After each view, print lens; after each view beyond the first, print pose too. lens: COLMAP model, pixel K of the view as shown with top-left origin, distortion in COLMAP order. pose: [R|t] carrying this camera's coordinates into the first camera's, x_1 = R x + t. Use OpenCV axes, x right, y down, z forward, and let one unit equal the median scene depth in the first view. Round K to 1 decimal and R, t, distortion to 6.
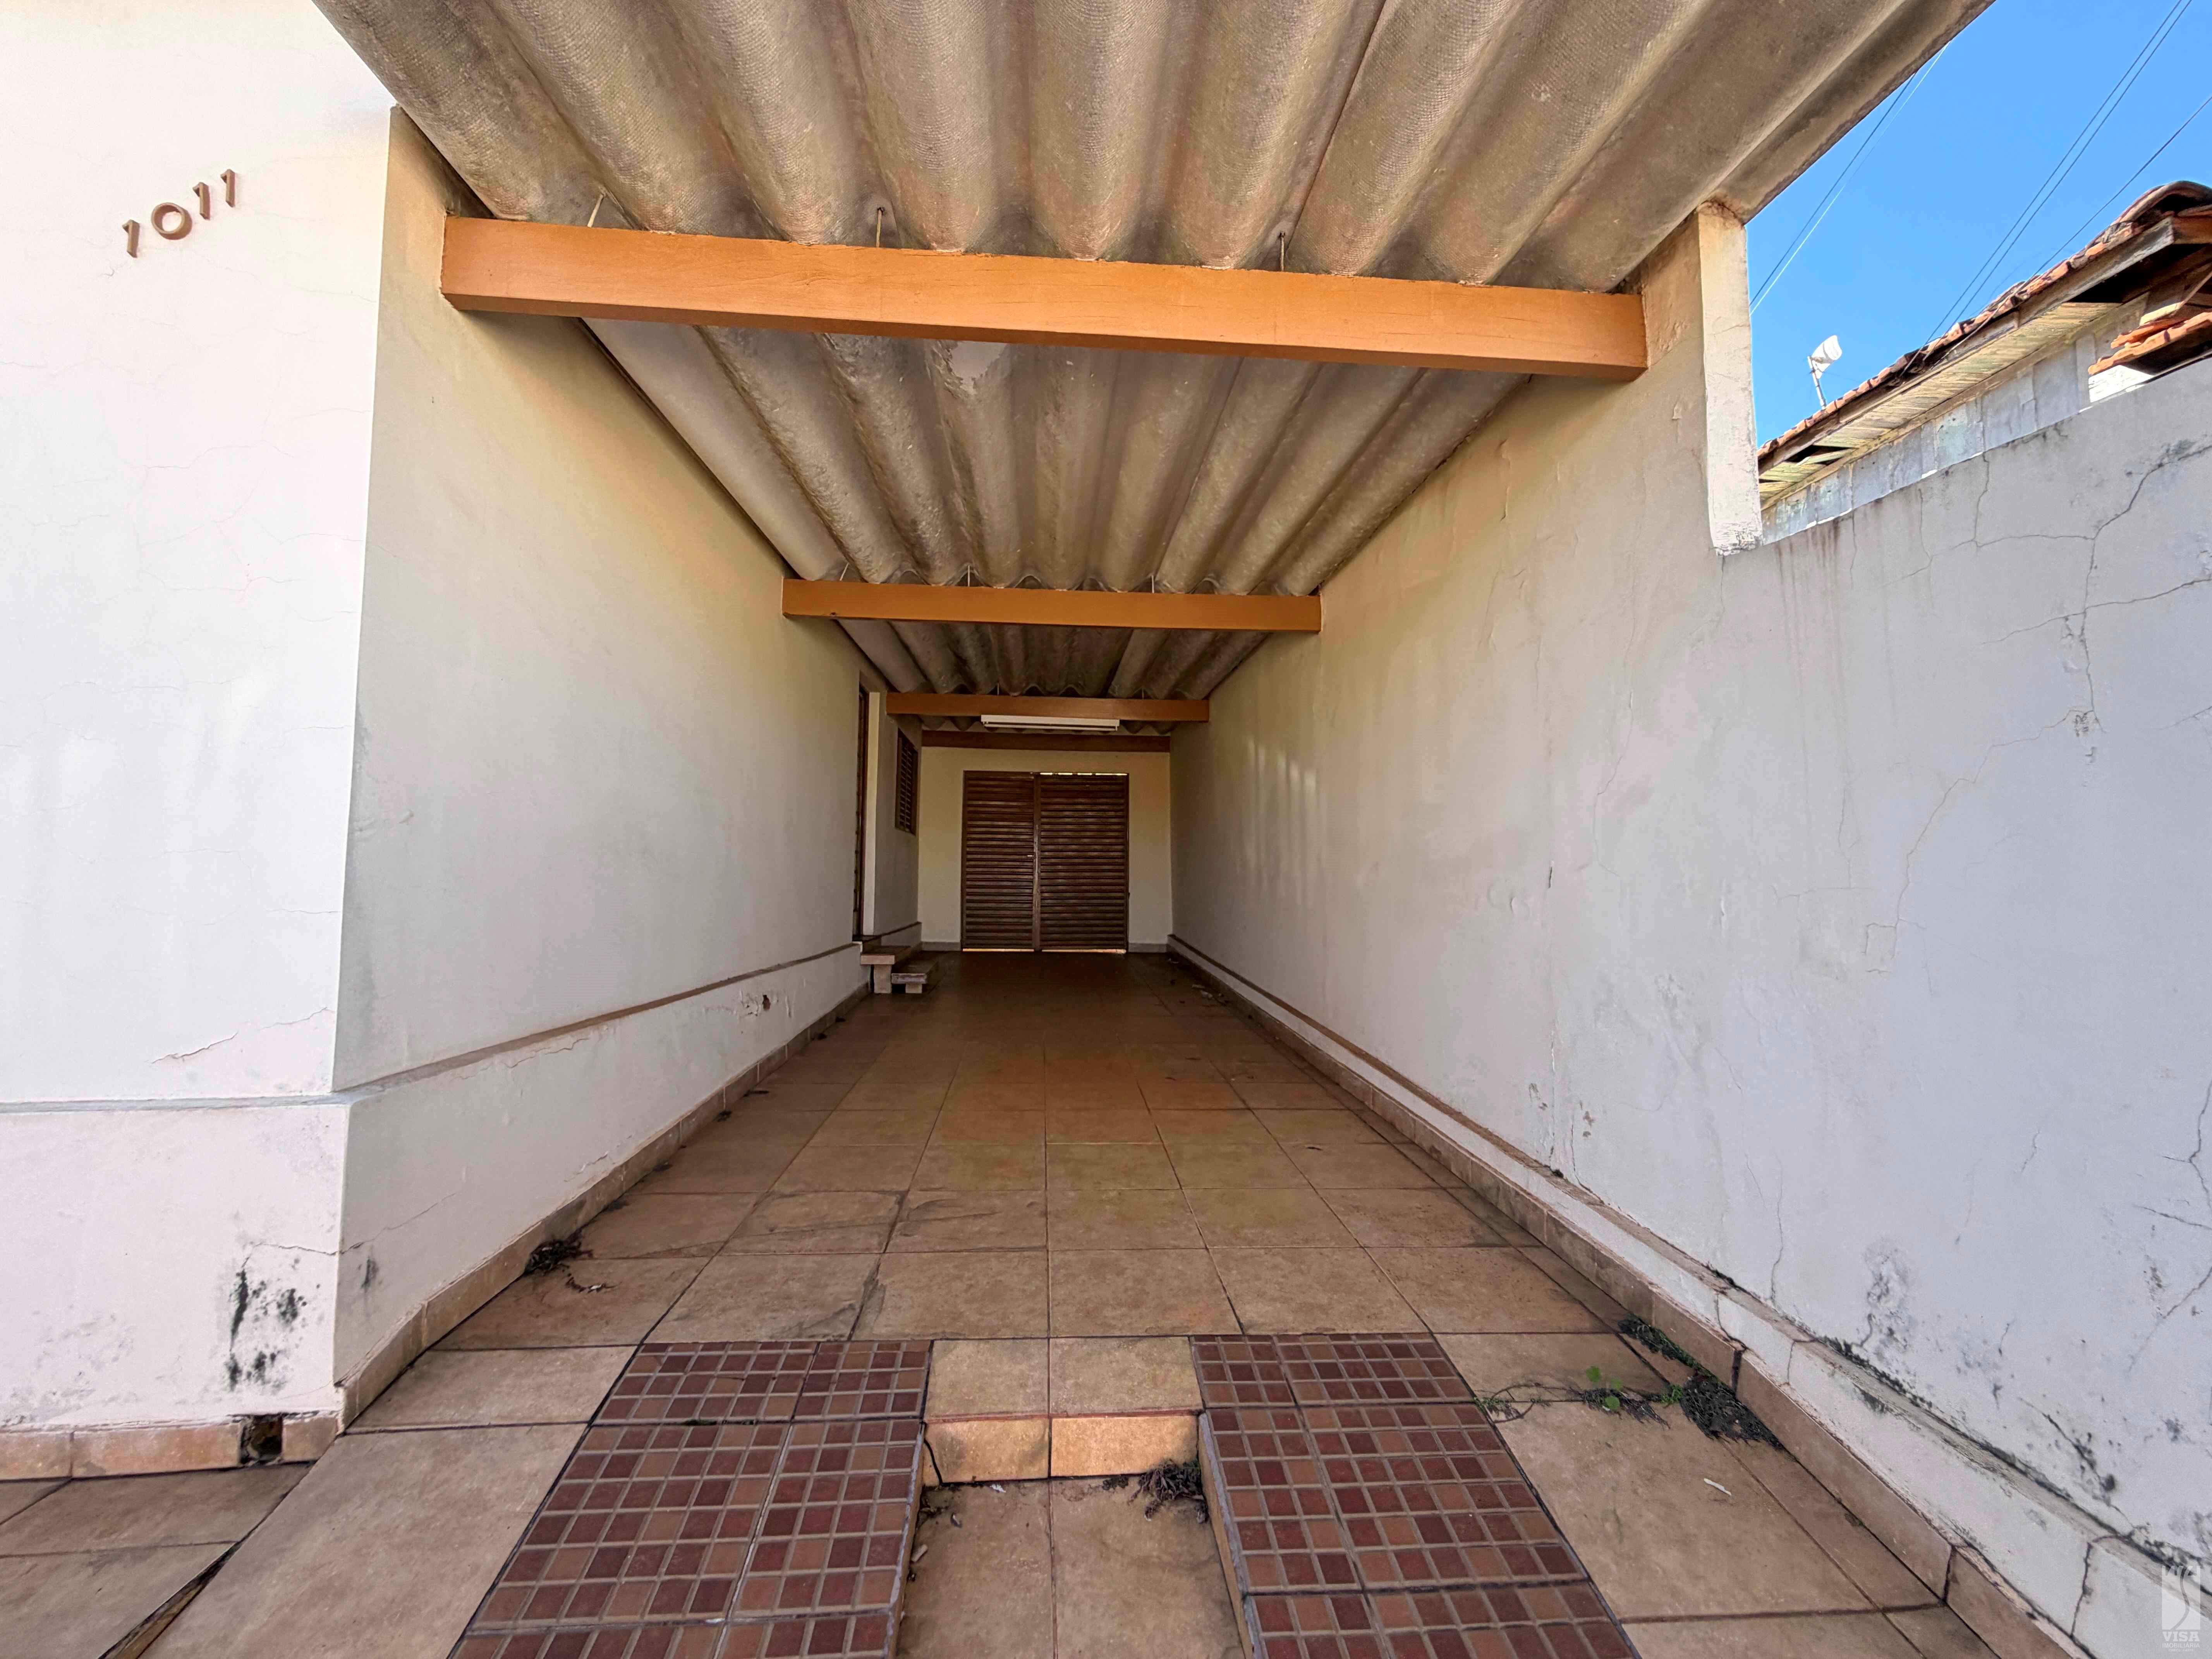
lens RADIAL K [[878.4, 0, 1105.4], [0, 878.4, 833.5], [0, 0, 1]] dist [0.000872, -0.000324]
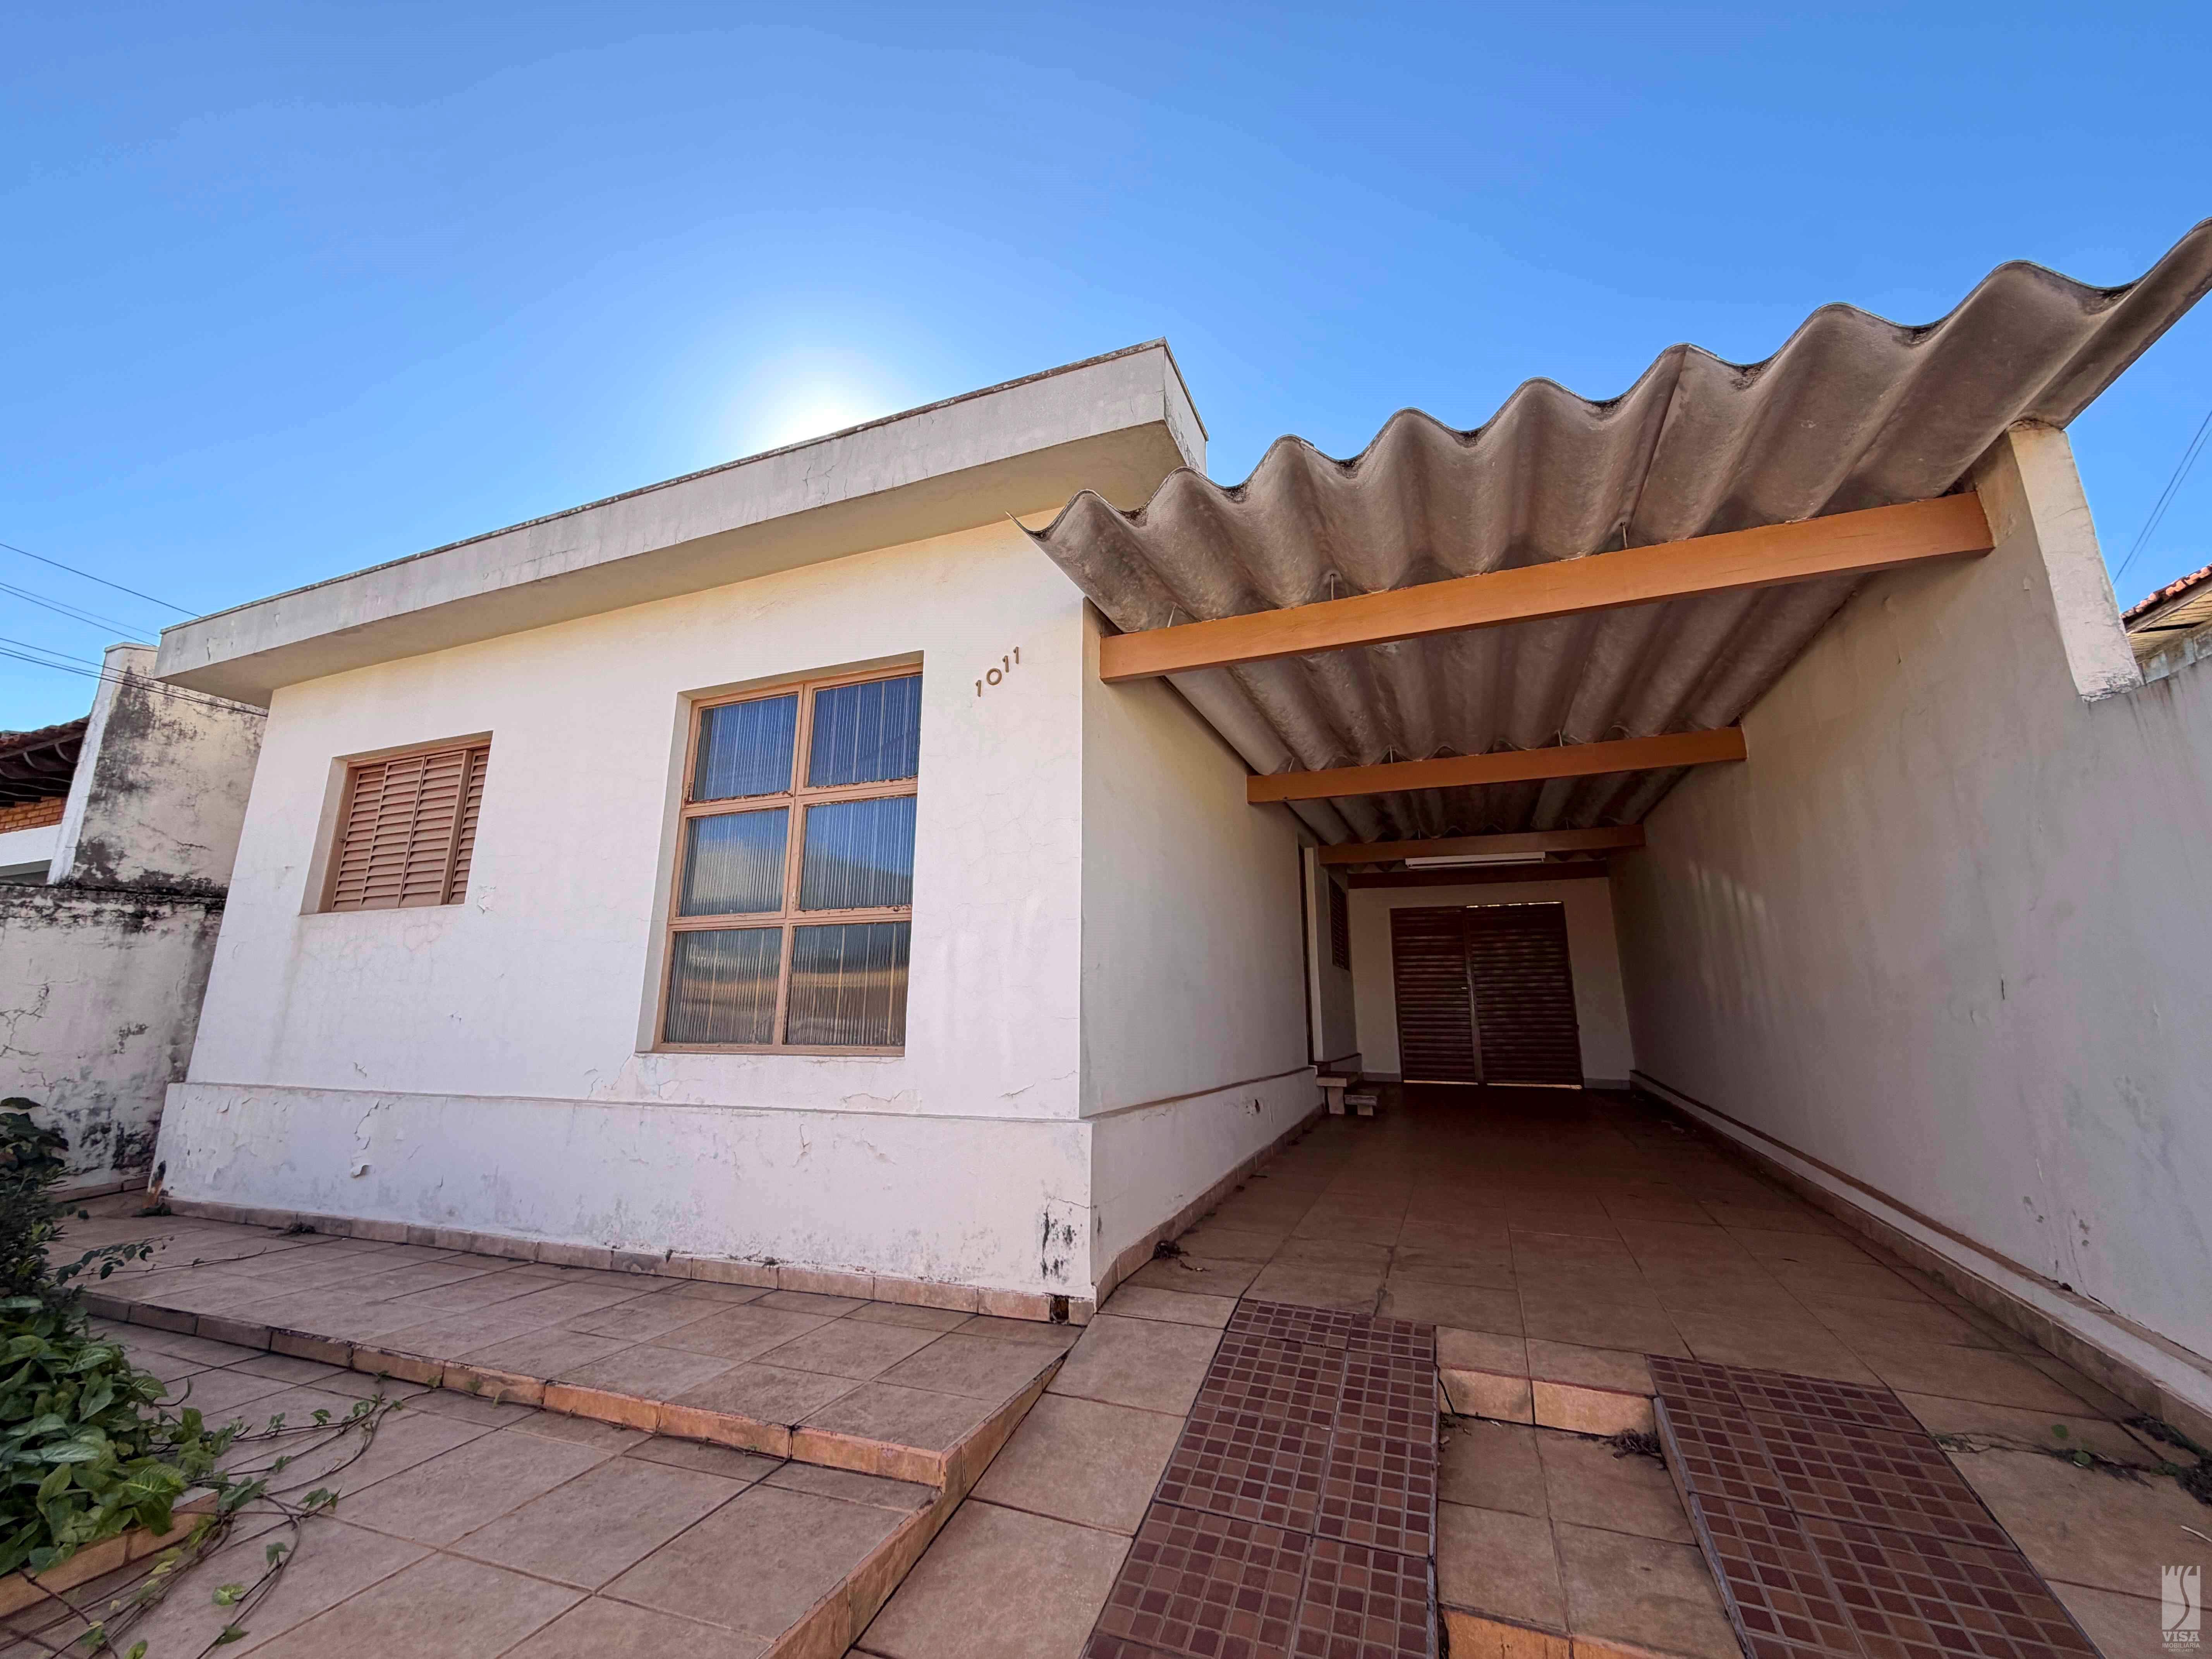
lens RADIAL K [[878.4, 0, 1104.1], [0, 878.4, 825.5], [0, 0, 1]] dist [0.000872, -0.000324]
pose [[0.893740, -0.102341, -0.436756, 0.028227], [0.029314, 0.984871, -0.170790, 0.005434], [0.447627, 0.139839, 0.883219, -0.587869]]
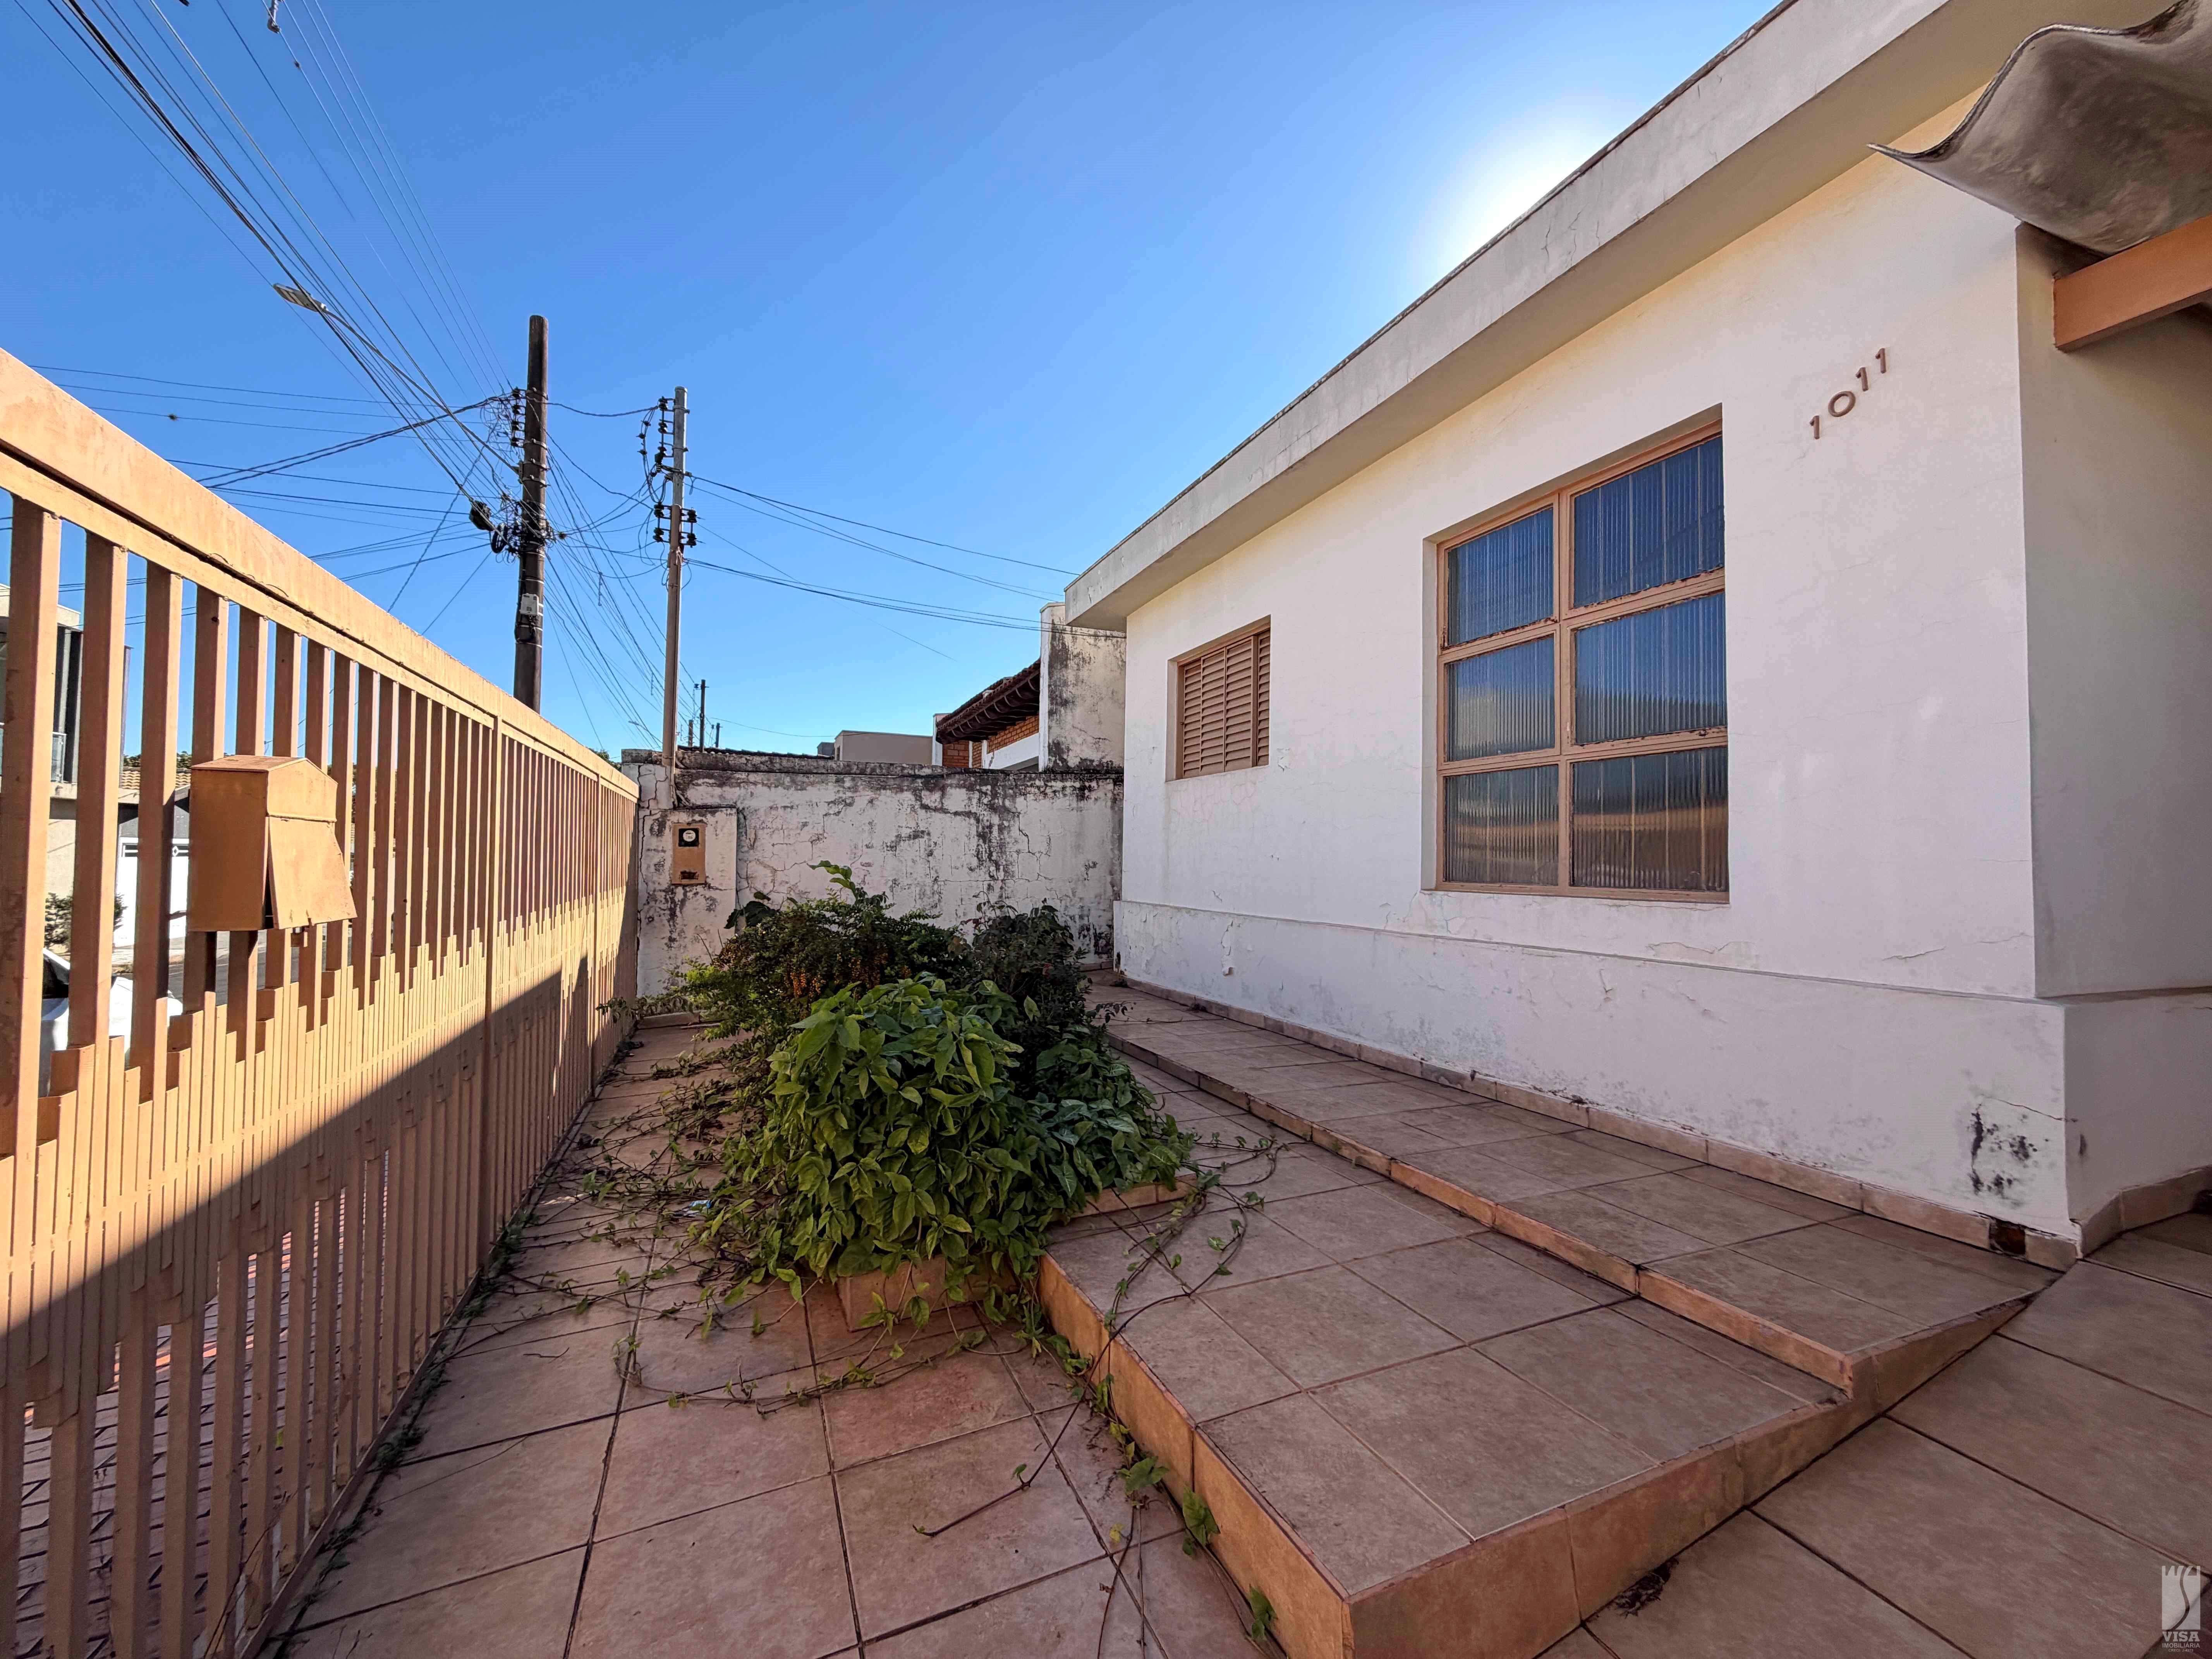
lens RADIAL K [[878.4, 0, 1106.9], [0, 878.4, 827.4], [0, 0, 1]] dist [0.000872, -0.000324]
pose [[0.306382, -0.038608, -0.951125, -0.038651], [0.039248, 0.998840, -0.027902, 0.018736], [0.951099, -0.028781, 0.307542, -0.614398]]
